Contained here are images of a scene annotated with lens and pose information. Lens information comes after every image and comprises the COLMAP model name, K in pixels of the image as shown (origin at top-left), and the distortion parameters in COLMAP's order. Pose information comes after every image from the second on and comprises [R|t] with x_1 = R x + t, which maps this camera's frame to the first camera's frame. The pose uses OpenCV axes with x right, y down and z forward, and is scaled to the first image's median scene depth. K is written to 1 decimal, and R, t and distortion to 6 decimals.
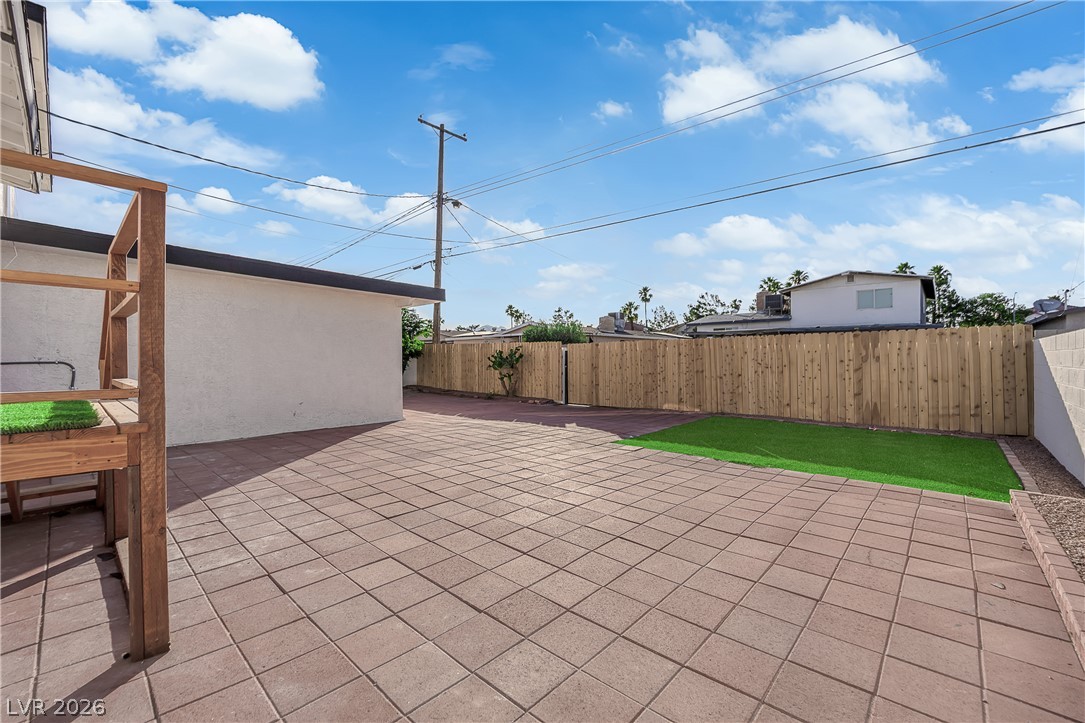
lens RADIAL K [[426.5, 0, 551.2], [0, 426.5, 364.4], [0, 0, 1]] dist [-0.002164, 0.000157]
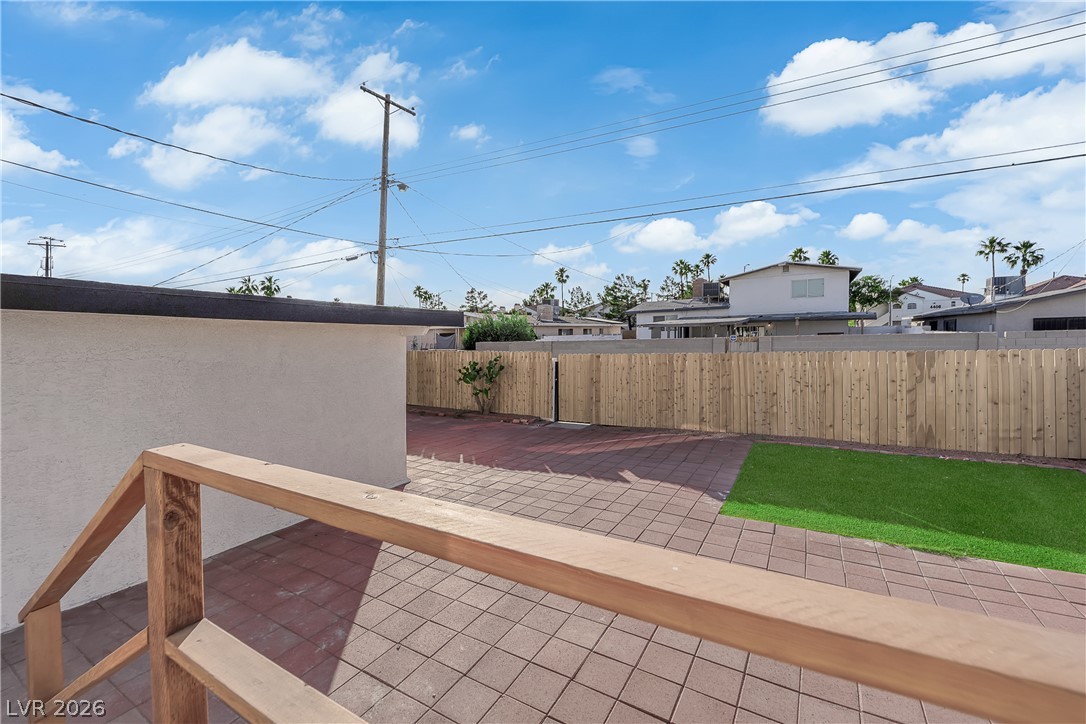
lens RADIAL K [[426.8, 0, 522.4], [0, 426.8, 332.4], [0, 0, 1]] dist [-0.002164, 0.000157]
pose [[0.982859, -0.028002, 0.182221, -0.159876], [0.030307, 0.999492, -0.009877, -0.071466], [-0.181851, 0.015230, 0.983208, 0.119773]]
